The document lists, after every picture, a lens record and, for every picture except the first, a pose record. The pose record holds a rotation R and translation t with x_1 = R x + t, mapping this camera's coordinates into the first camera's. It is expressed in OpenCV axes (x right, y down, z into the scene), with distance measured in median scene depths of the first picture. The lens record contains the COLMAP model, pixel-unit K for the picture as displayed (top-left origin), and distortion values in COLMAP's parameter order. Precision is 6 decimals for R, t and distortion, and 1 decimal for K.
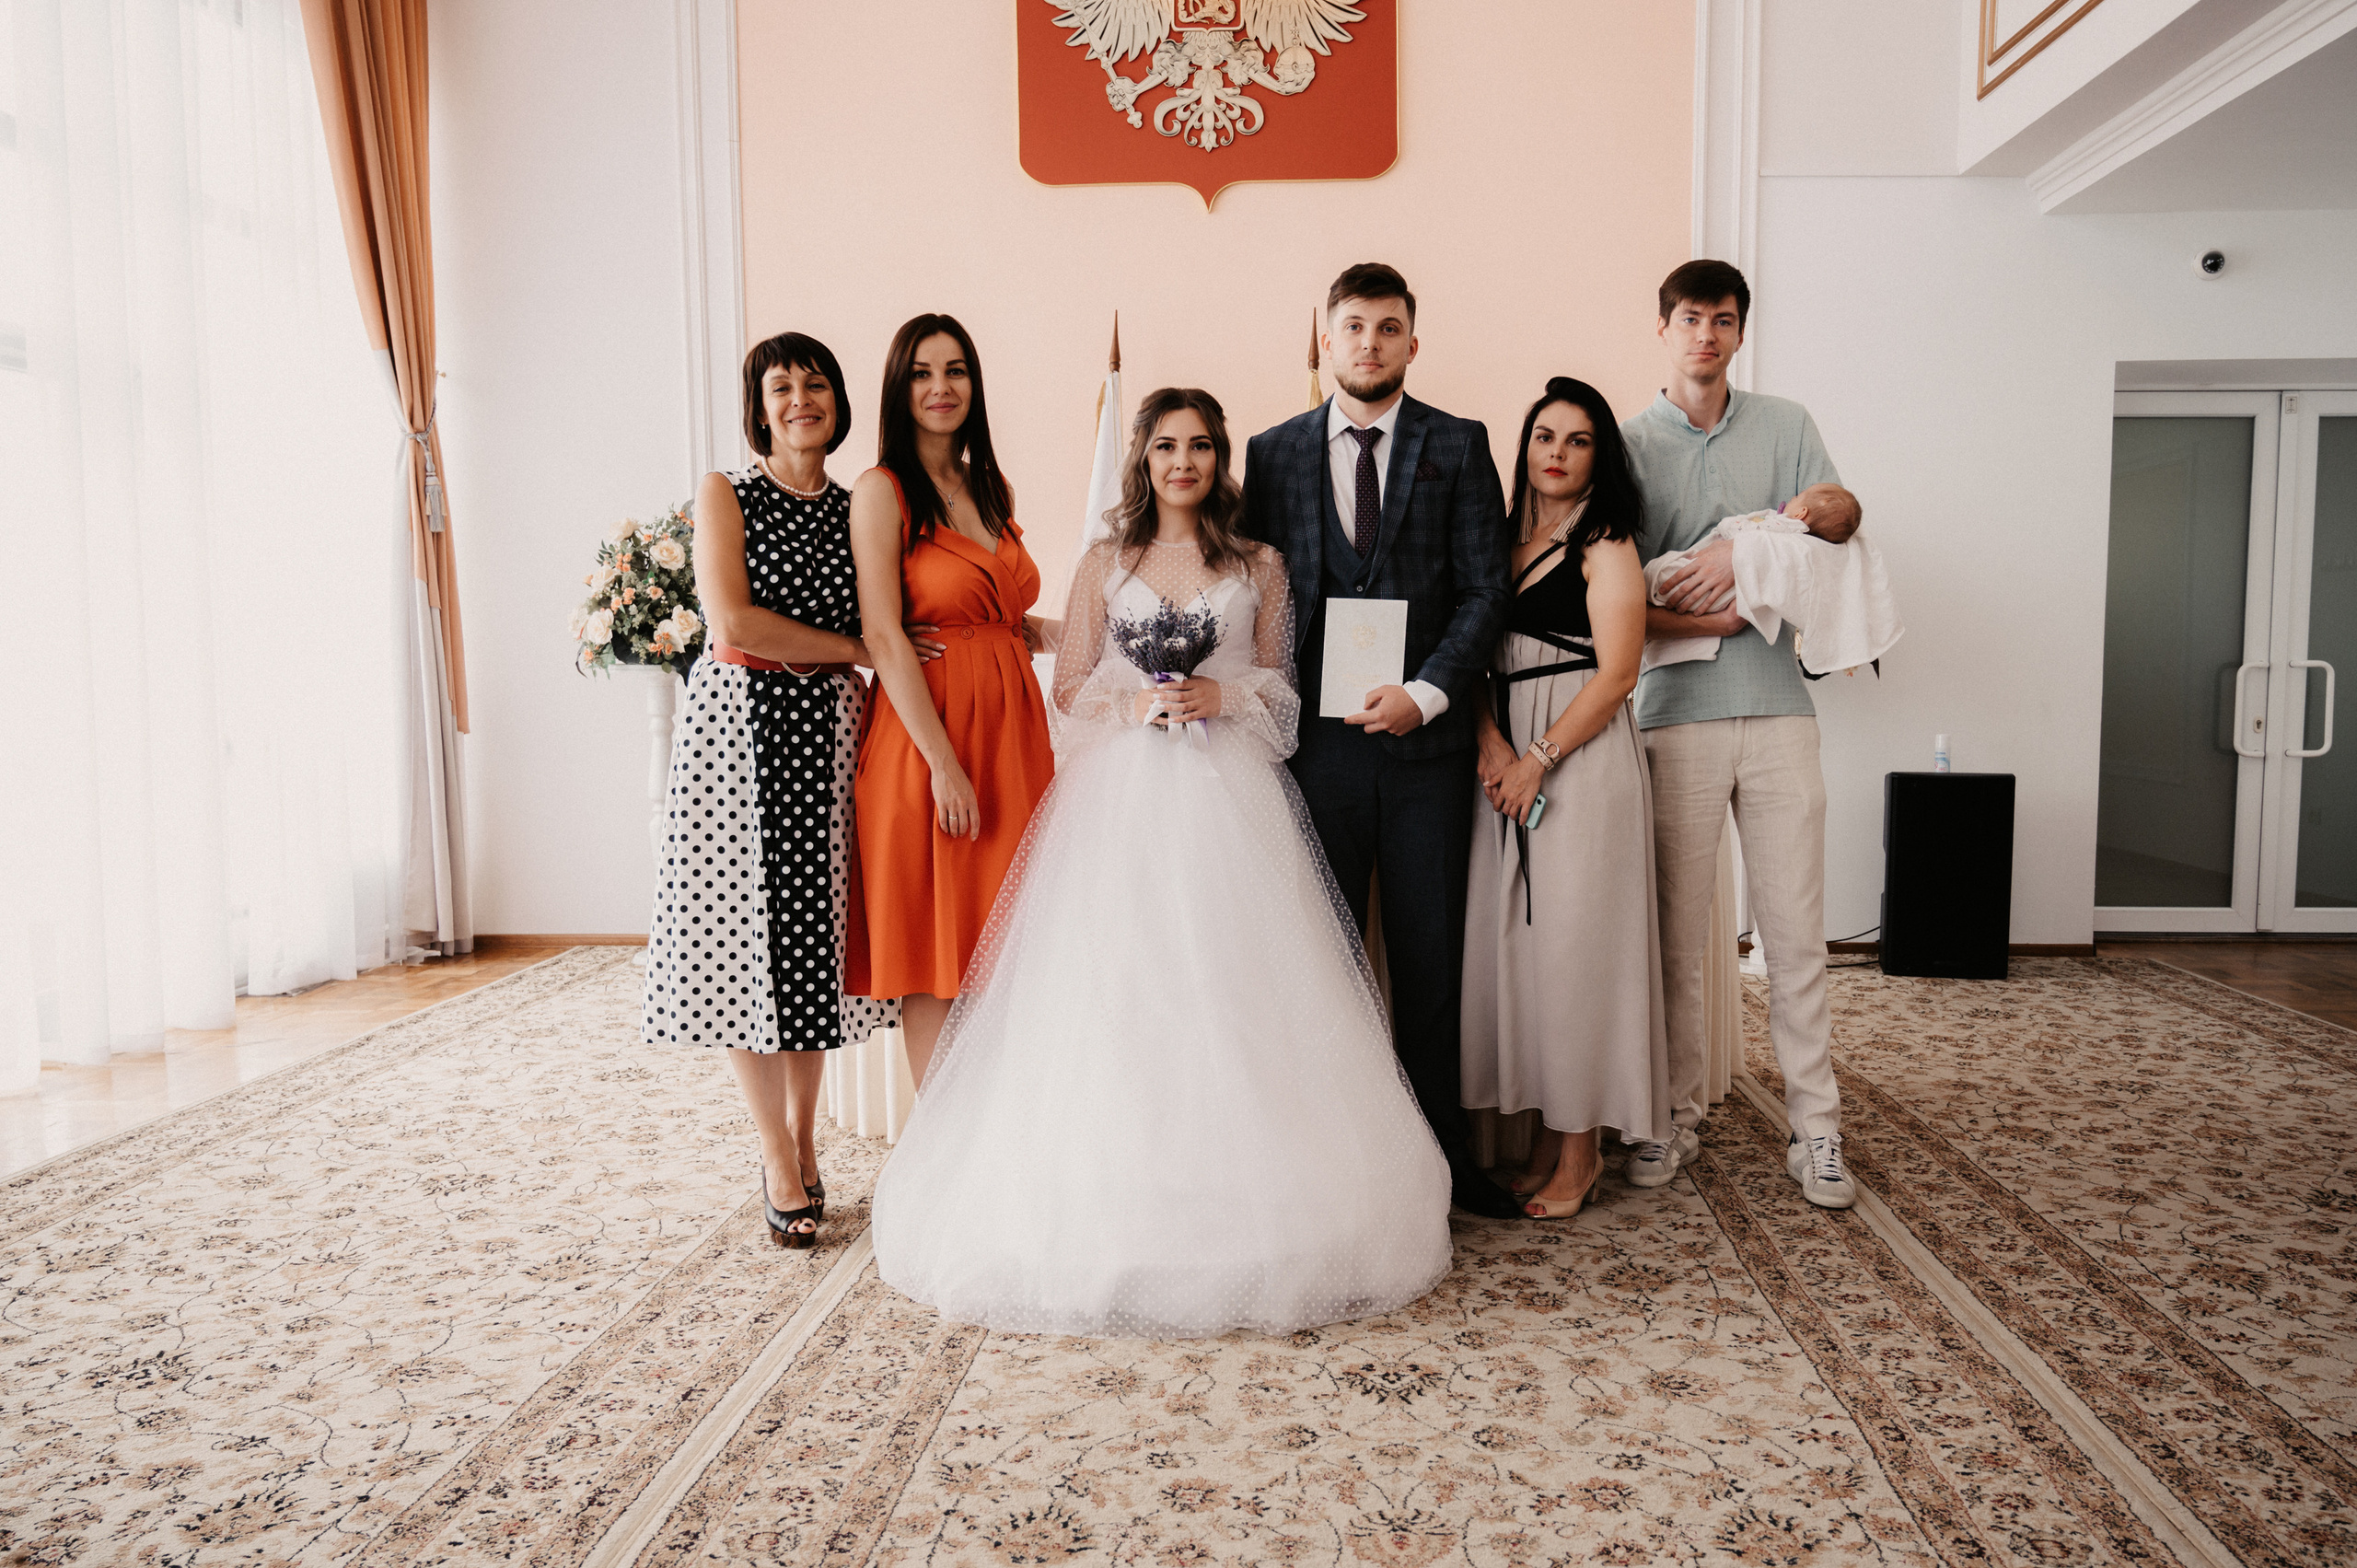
lens RADIAL K [[1807.1, 0, 1248.7], [0, 1807.1, 818.9], [0, 0, 1]] dist [-0.006445, 0.006129]
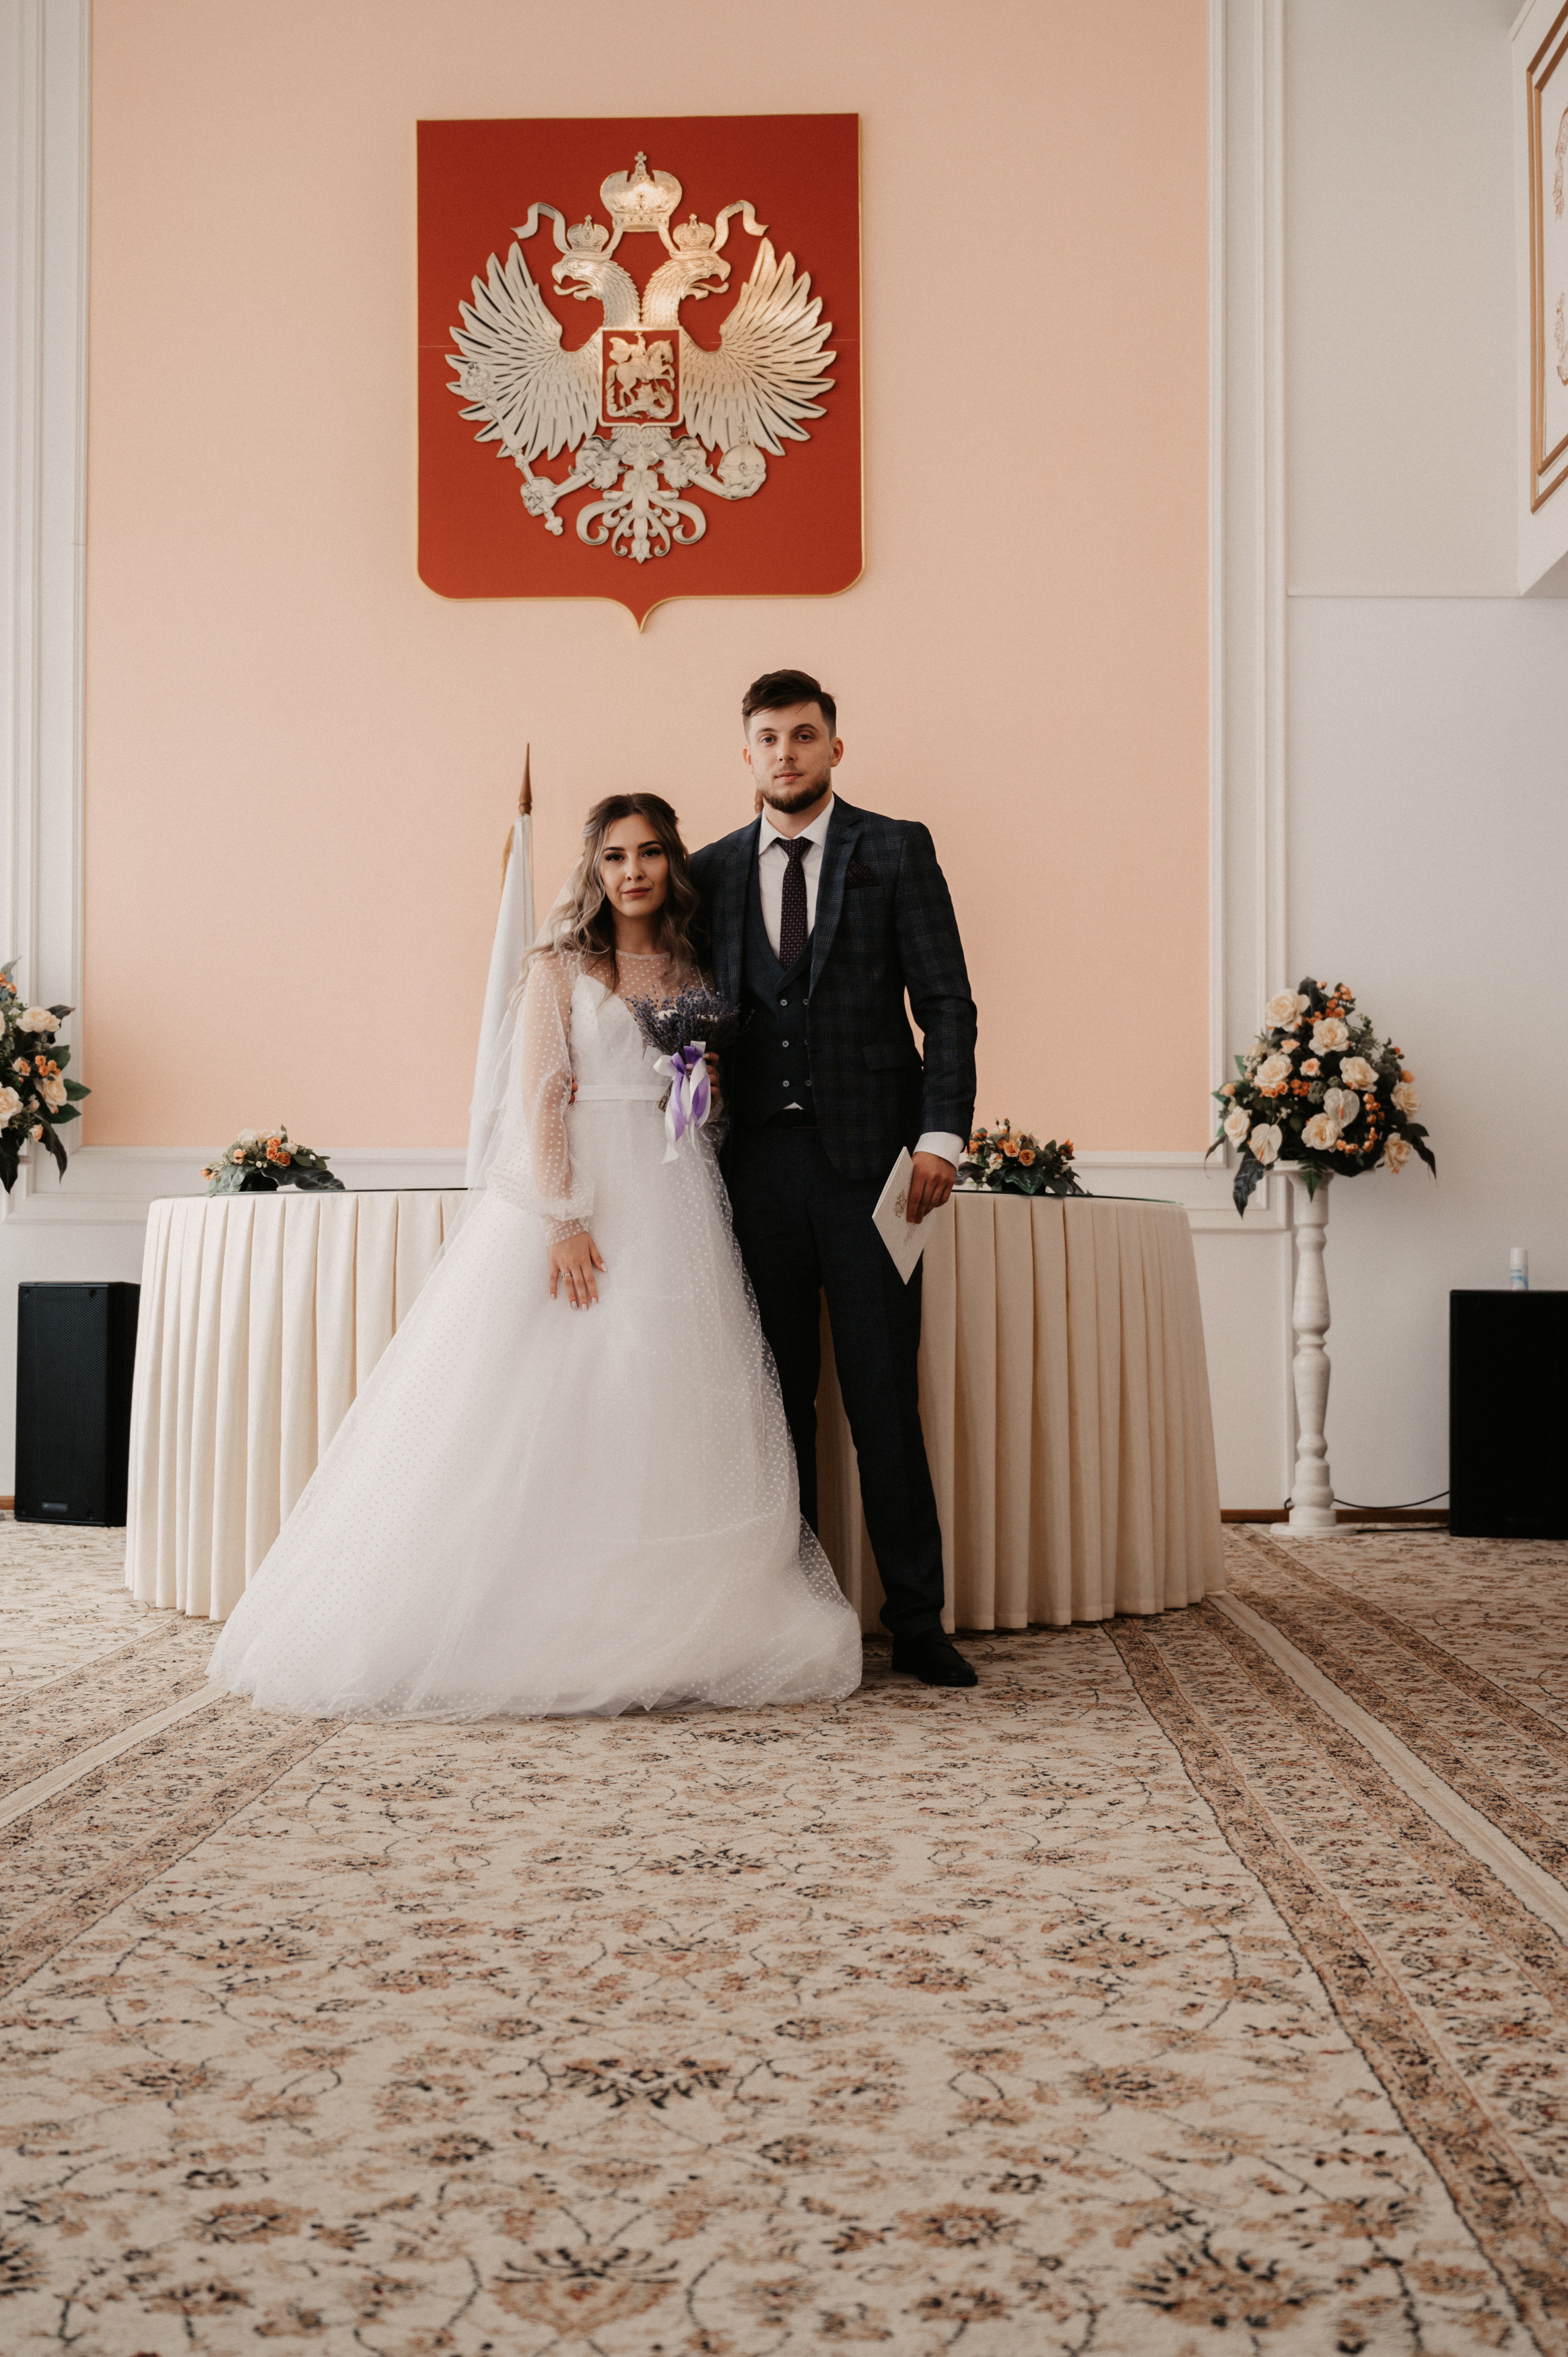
lens RADIAL K [[2806.9, 0, 790.9], [0, 2806.9, 1172.0], [0, 0, 1]] dist [0.007481, -0.034418]
pose [[0.999913, 0.006174, 0.011617, 0.065667], [-0.004618, 0.991565, -0.129530, 0.160320], [-0.012319, 0.129465, 0.991507, -0.512843]]
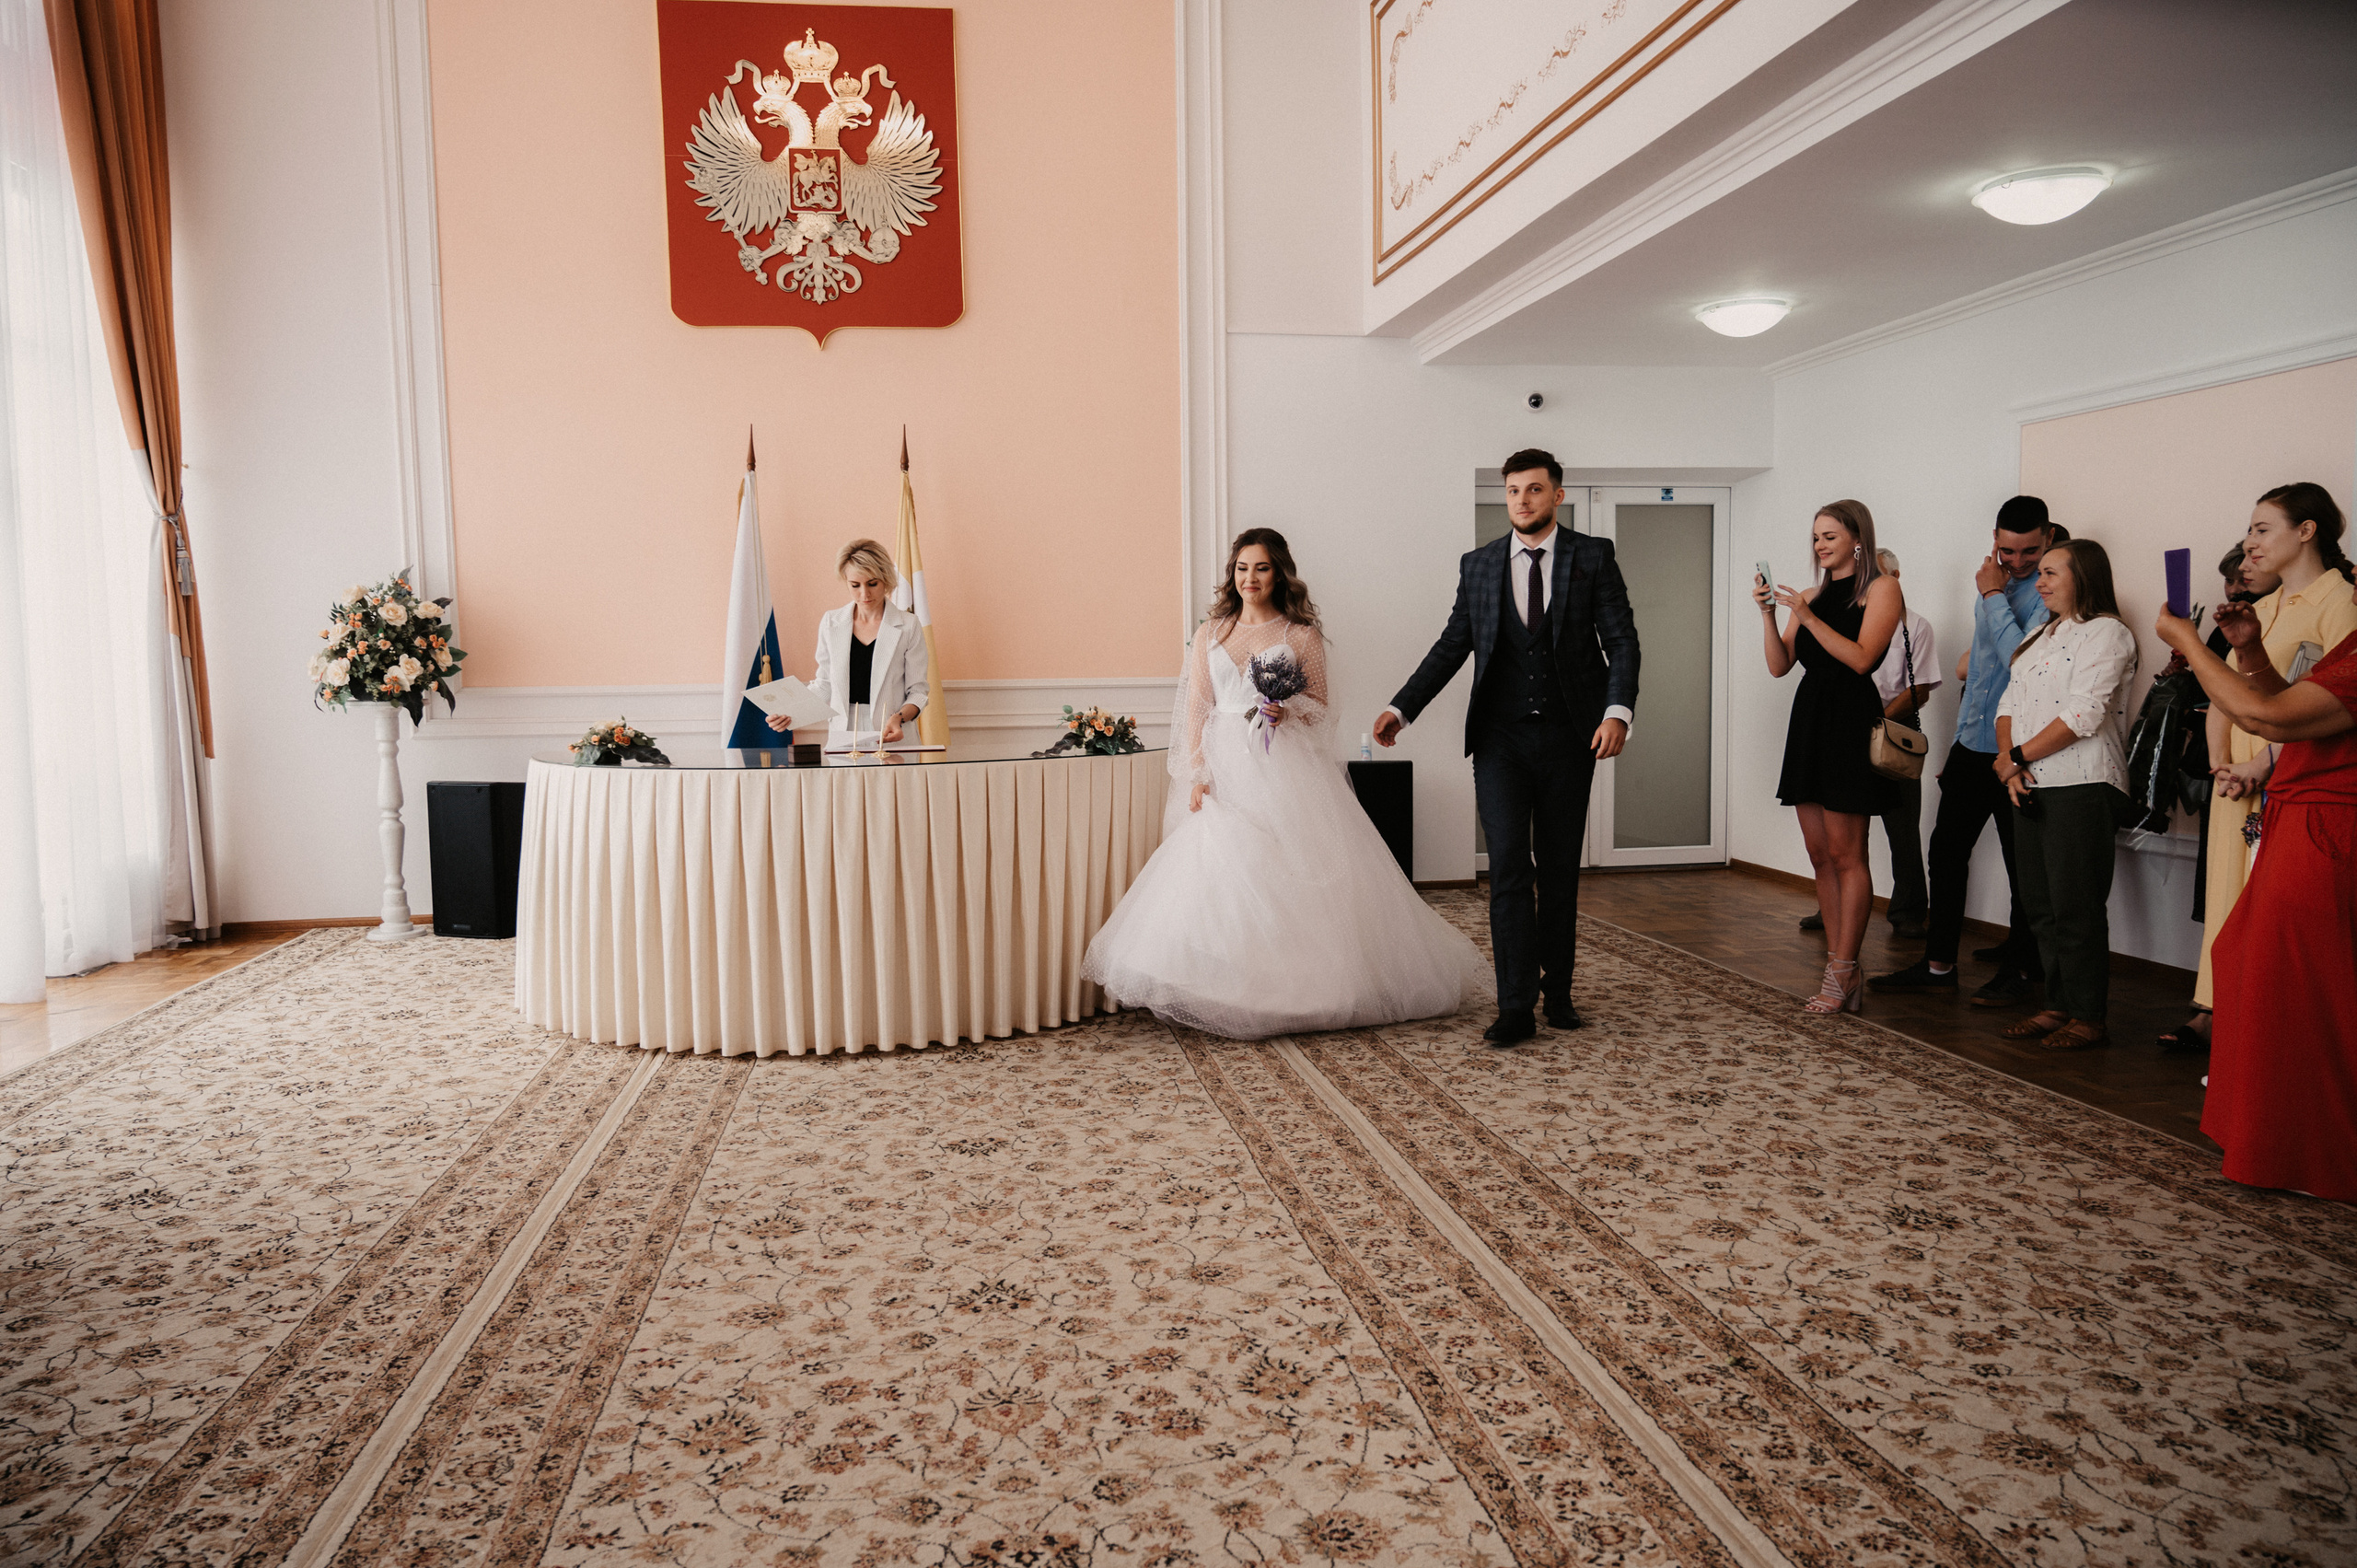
lens RADIAL K [[1640.7, 0, 1158.5], [0, 1640.7, 780.5], [0, 0, 1]] dist [-0.003640, 0.000817]
pose [[0.981988, -0.027483, 0.186935, -0.023826], [0.030250, 0.999471, -0.011965, 0.000285], [-0.186507, 0.017405, 0.982299, -0.408139]]
